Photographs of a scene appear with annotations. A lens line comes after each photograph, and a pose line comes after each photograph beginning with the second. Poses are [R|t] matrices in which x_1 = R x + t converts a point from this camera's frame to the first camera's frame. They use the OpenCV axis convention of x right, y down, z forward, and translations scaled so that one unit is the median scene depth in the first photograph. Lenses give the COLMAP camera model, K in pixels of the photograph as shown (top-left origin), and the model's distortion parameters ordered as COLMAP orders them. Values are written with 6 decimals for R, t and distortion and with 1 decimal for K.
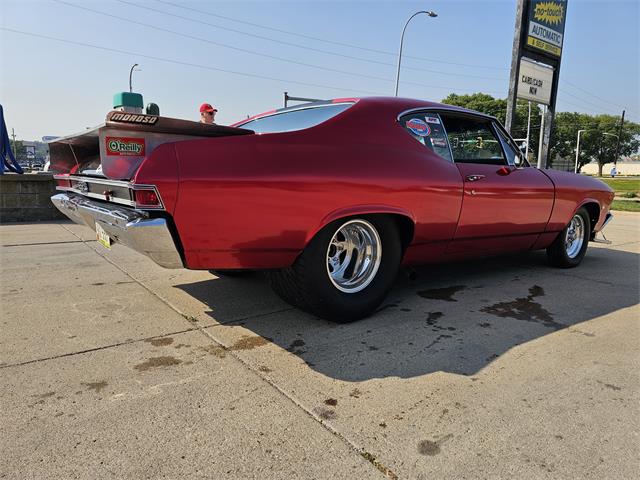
lens RADIAL K [[433.5, 0, 321.2], [0, 433.5, 245.5], [0, 0, 1]] dist [0.028968, -0.026190]
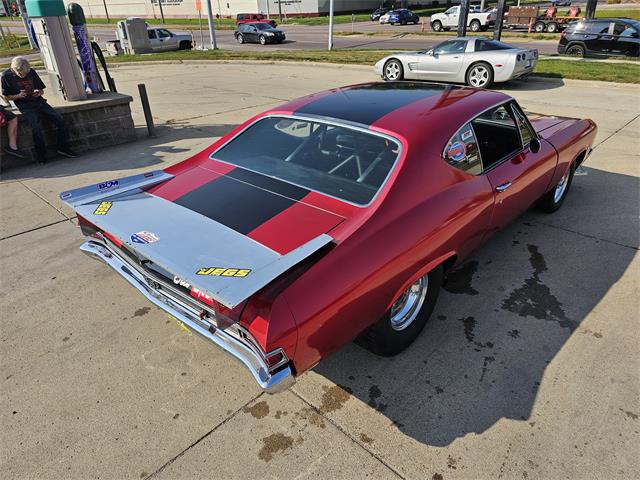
lens RADIAL K [[433.5, 0, 315.0], [0, 433.5, 243.6], [0, 0, 1]] dist [0.028968, -0.026190]
pose [[0.988132, -0.113054, 0.103987, -0.039612], [0.072664, 0.940478, 0.331996, -0.075388], [-0.135331, -0.320499, 0.937532, 0.007826]]
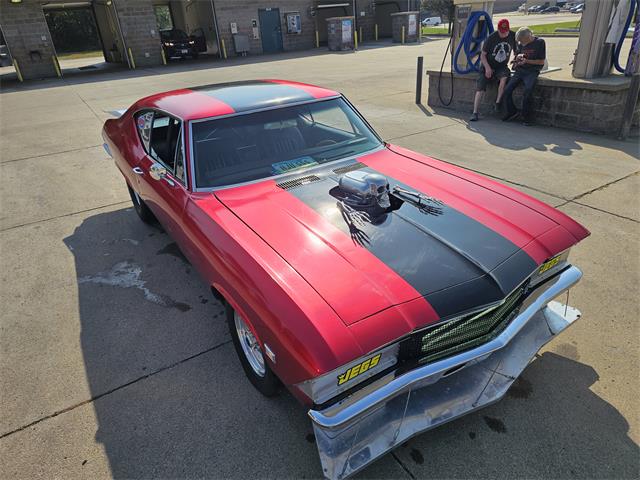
lens RADIAL K [[433.5, 0, 322.6], [0, 433.5, 238.6], [0, 0, 1]] dist [0.028968, -0.026190]
pose [[-0.099706, 0.441506, -0.891701, 0.274266], [-0.106495, 0.886284, 0.450732, -0.109802], [0.989302, 0.139902, -0.041350, 0.295283]]
